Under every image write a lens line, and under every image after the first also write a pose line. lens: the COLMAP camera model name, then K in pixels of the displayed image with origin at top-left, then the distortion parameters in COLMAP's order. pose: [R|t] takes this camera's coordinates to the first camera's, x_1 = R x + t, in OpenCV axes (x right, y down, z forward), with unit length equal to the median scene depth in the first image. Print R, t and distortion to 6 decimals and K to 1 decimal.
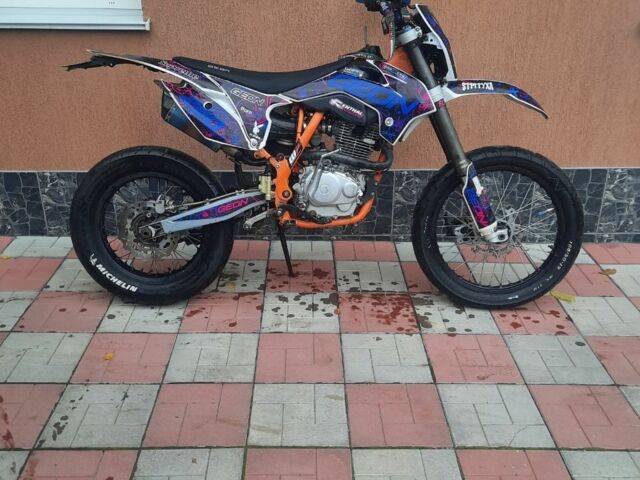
lens RADIAL K [[676.6, 0, 320.0], [0, 676.6, 240.0], [0, 0, 1]] dist [0.005175, 0.004442]
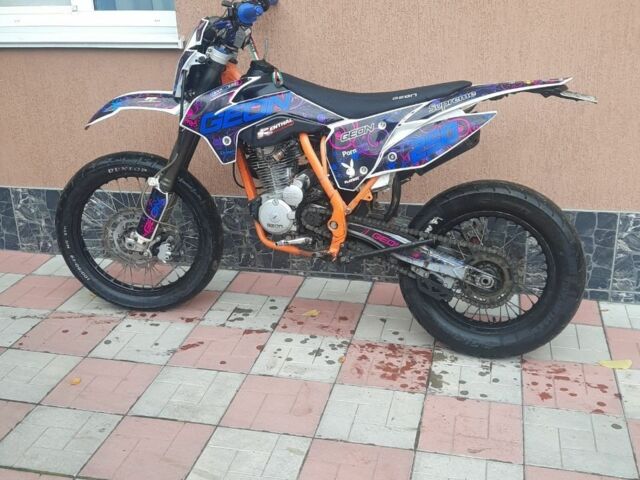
lens RADIAL K [[779.0, 0, 320.0], [0, 779.0, 240.0], [0, 0, 1]] dist [0.012637, -0.021106]
pose [[0.968718, 0.058270, -0.241225, 0.249951], [-0.071528, 0.996351, -0.046564, -0.001266], [0.237632, 0.062361, 0.969351, -0.011145]]
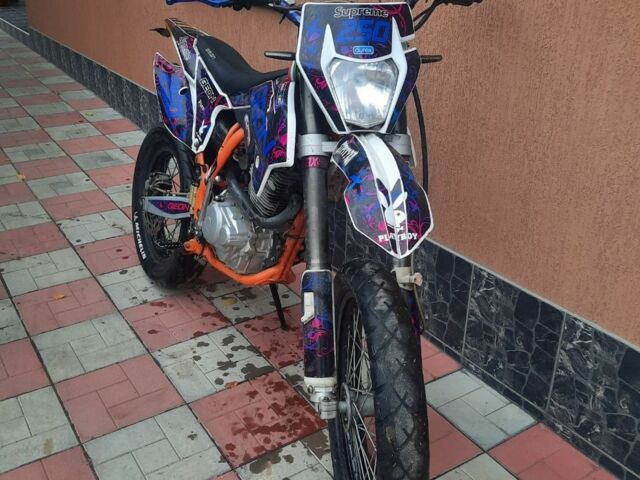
lens RADIAL K [[676.6, 0, 320.0], [0, 676.6, 240.0], [0, 0, 1]] dist [0.005175, 0.004442]
pose [[0.537101, 0.363393, -0.761228, 0.644088], [-0.361841, 0.914453, 0.181235, -0.235092], [0.761967, 0.178103, 0.622644, 0.600668]]
